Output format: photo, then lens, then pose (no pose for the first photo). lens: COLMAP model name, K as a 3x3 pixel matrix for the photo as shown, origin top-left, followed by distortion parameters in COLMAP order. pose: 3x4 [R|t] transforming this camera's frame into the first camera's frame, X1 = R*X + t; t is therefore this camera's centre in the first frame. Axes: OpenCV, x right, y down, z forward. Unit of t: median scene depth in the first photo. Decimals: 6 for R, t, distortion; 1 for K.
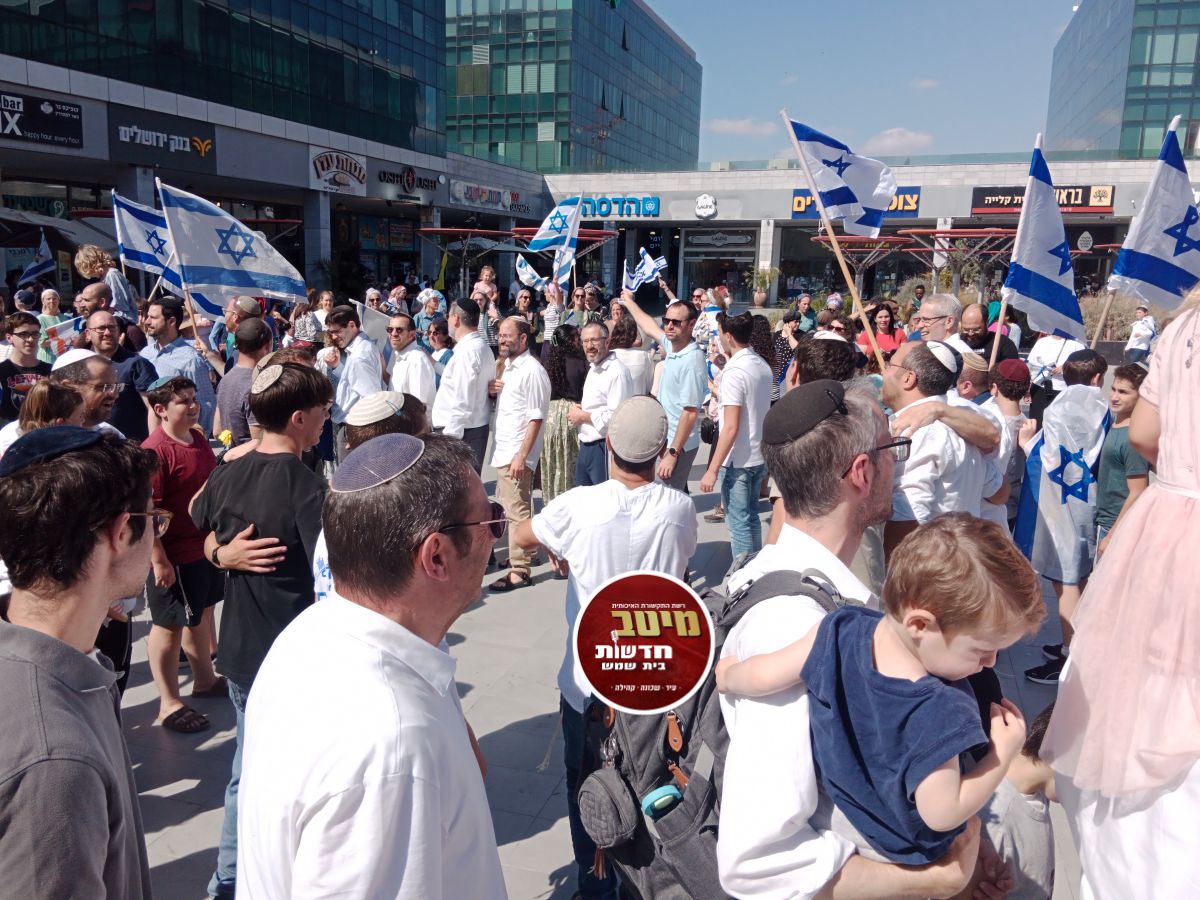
lens RADIAL K [[927.1, 0, 600.0], [0, 927.1, 450.0], [0, 0, 1]] dist [-0.074711, -0.001747]
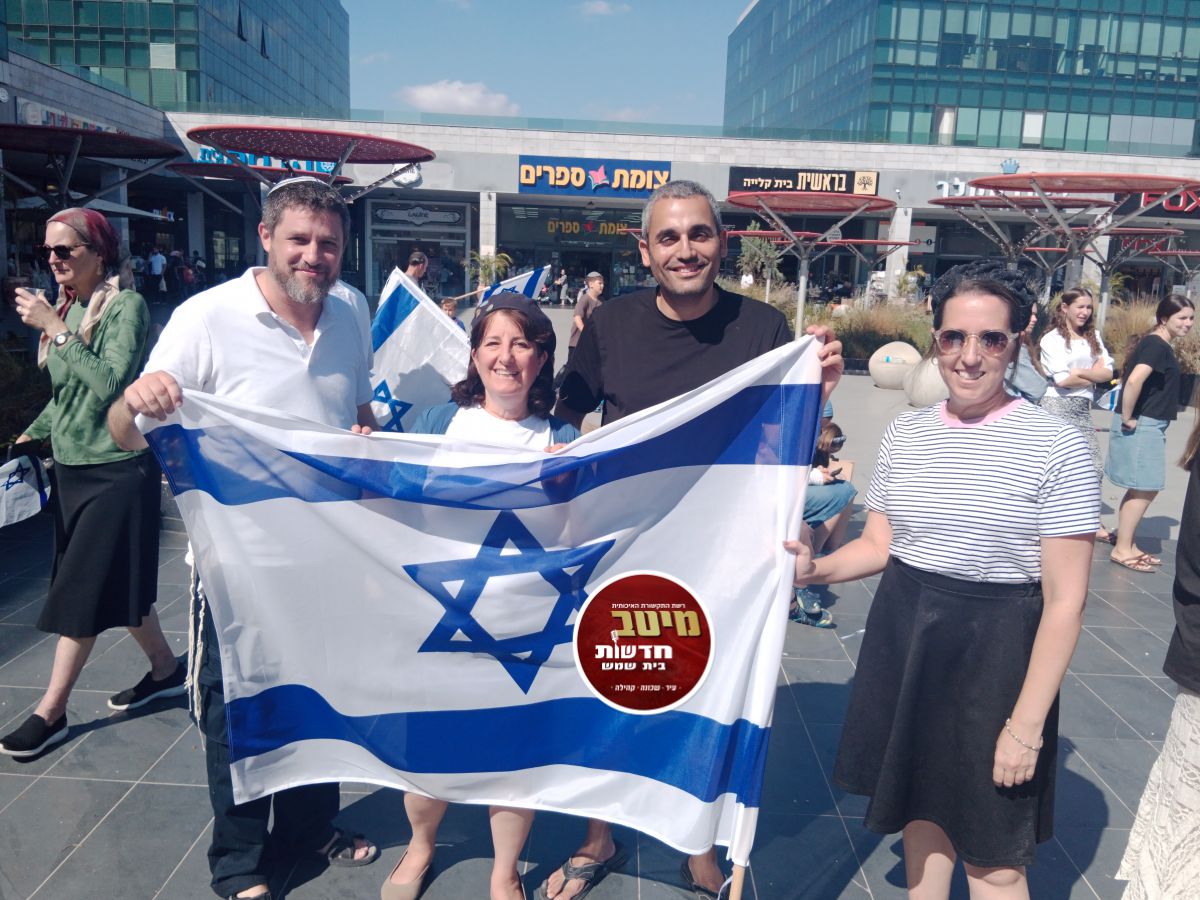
lens RADIAL K [[922.1, 0, 600.0], [0, 922.1, 450.0], [0, 0, 1]] dist [0.041621, -0.076108]
pose [[0.923484, -0.038993, 0.381651, -0.040208], [0.035530, 0.999239, 0.016120, -0.040084], [-0.381989, -0.001327, 0.924166, 0.235562]]
